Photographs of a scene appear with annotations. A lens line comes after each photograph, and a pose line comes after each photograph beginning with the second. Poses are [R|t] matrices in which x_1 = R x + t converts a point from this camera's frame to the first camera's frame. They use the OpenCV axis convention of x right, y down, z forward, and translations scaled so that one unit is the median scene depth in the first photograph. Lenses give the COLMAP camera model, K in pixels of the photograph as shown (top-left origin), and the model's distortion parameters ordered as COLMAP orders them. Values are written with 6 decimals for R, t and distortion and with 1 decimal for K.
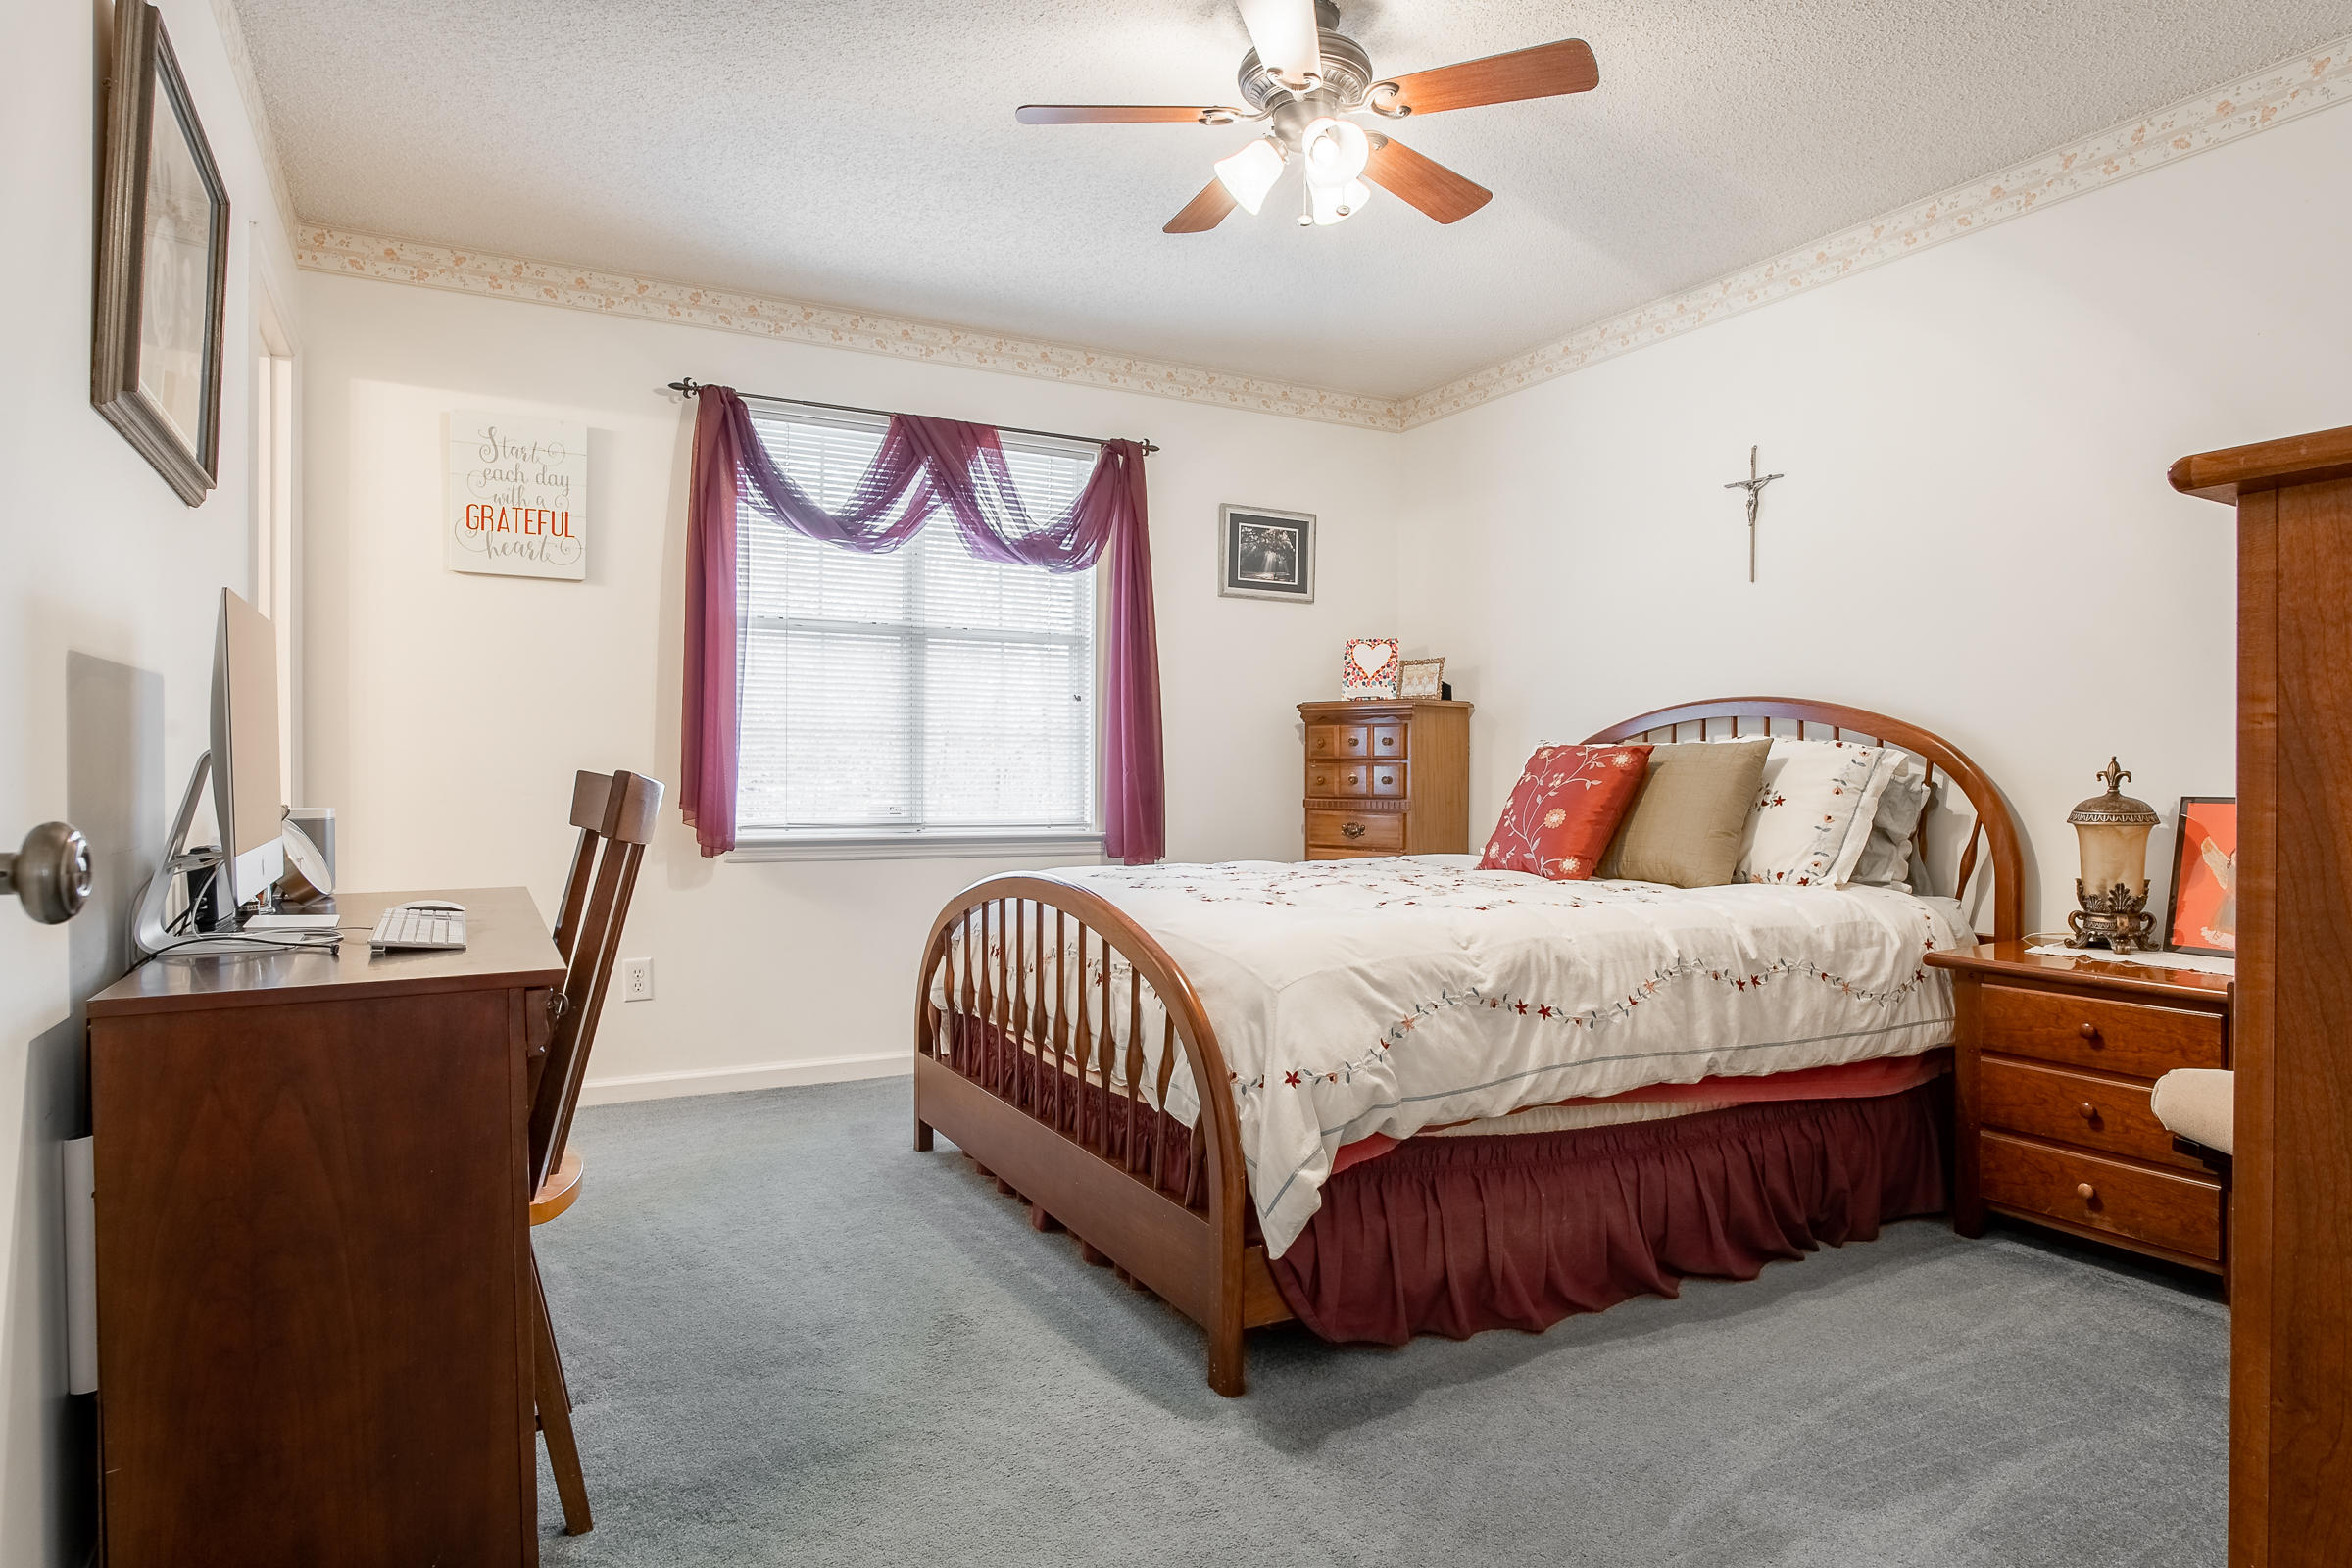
lens RADIAL K [[1362.8, 0, 1183.6], [0, 1362.8, 778.7], [0, 0, 1]] dist [-0.036299, 0.015459]
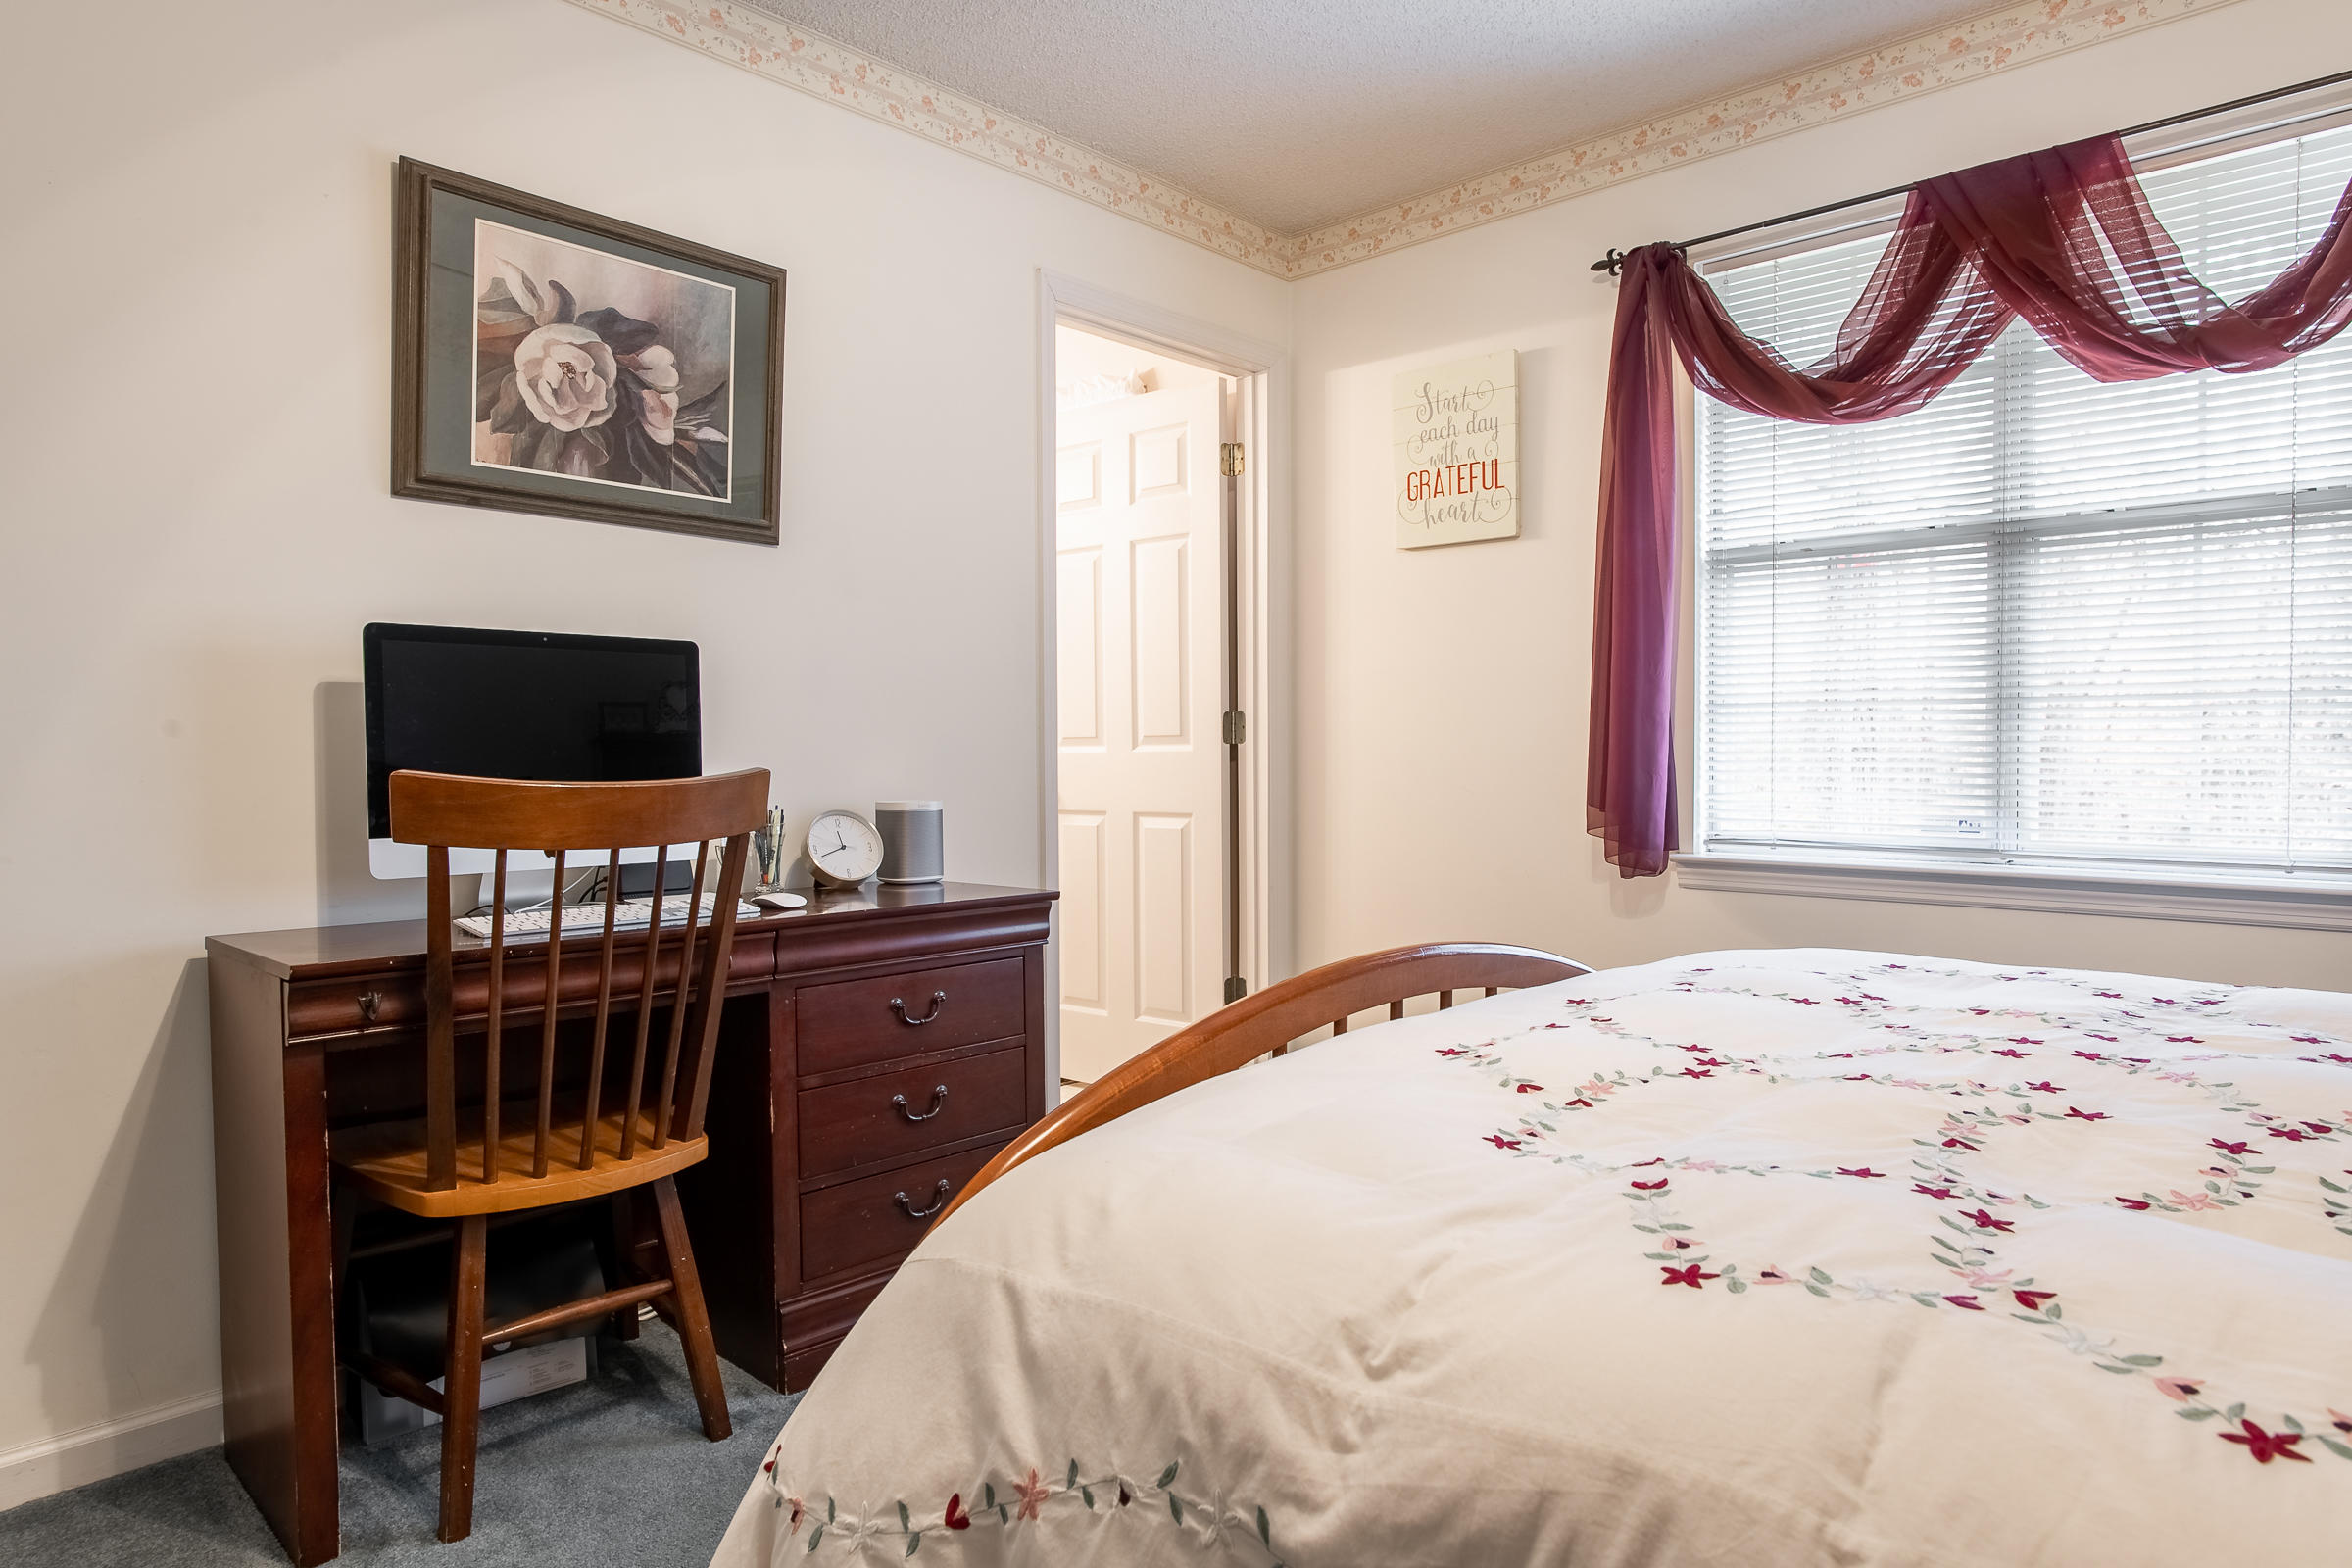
lens RADIAL K [[1362.8, 0, 1181.1], [0, 1362.8, 784.0], [0, 0, 1]] dist [-0.036299, 0.015459]
pose [[0.320655, 0.014421, -0.947086, 0.286533], [-0.001332, 0.999890, 0.014774, -0.005012], [0.947195, -0.003476, 0.320639, 0.526686]]
